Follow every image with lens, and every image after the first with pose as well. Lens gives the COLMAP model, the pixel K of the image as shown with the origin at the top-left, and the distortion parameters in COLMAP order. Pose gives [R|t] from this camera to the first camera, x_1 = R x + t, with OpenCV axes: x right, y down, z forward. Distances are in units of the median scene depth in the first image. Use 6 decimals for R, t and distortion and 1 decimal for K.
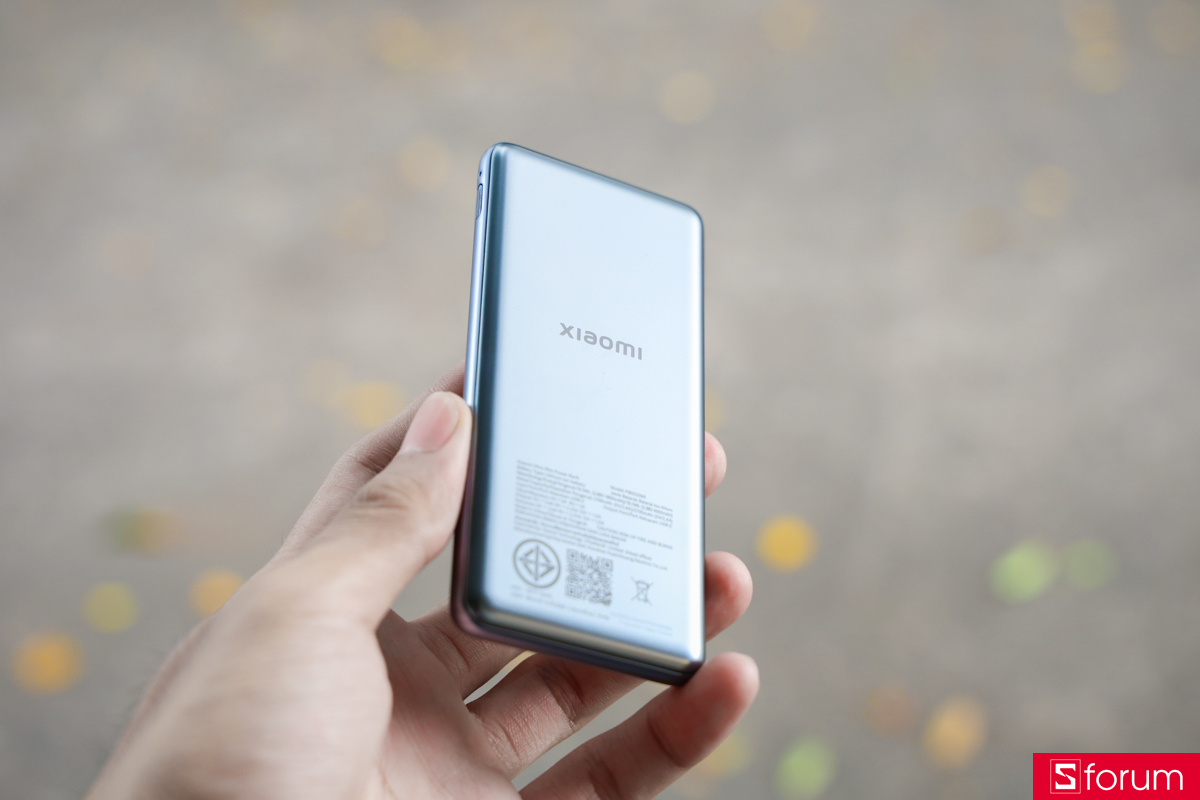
lens RADIAL K [[2101.3, 0, 600.0], [0, 2101.3, 400.0], [0, 0, 1]] dist [0.470033, -0.001258]
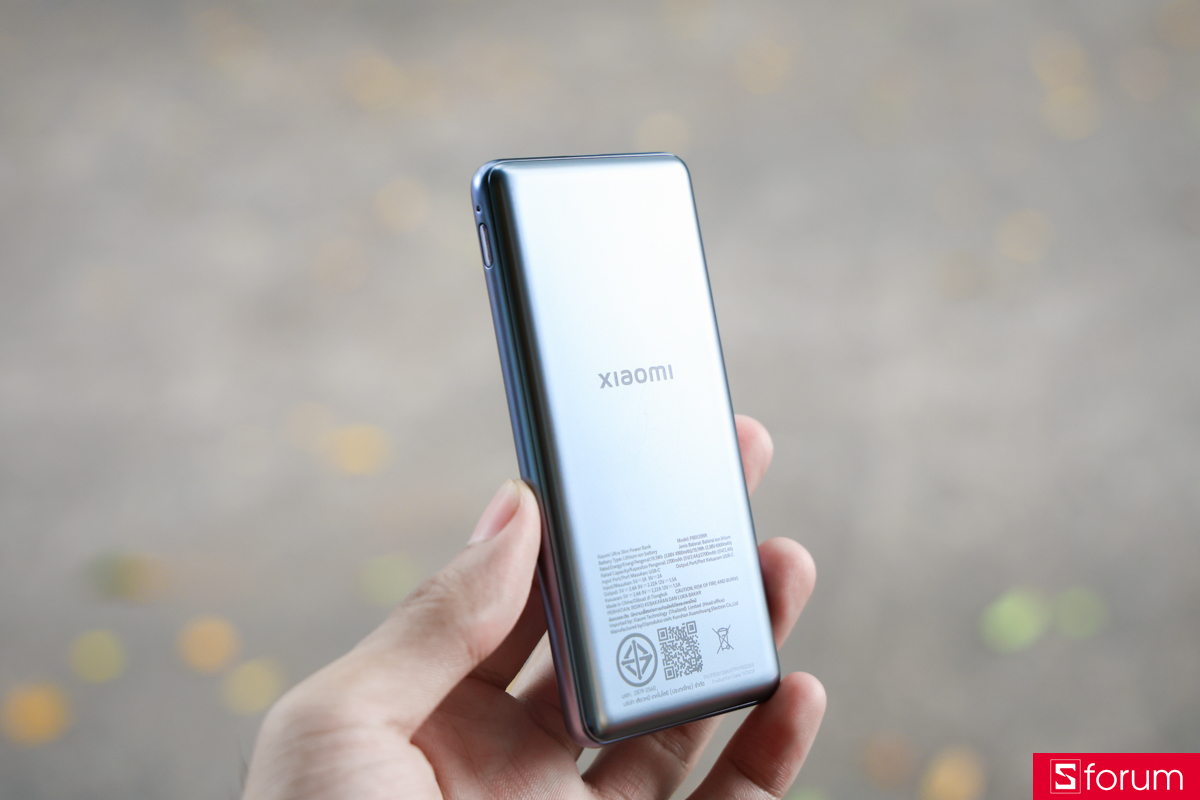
lens RADIAL K [[2101.3, 0, 600.0], [0, 2101.3, 400.0], [0, 0, 1]] dist [0.470033, -0.001258]
pose [[0.963032, -0.191676, 0.189285, -0.213686], [0.066494, 0.850053, 0.522483, -0.558896], [-0.261050, -0.490582, 0.831374, 0.200433]]
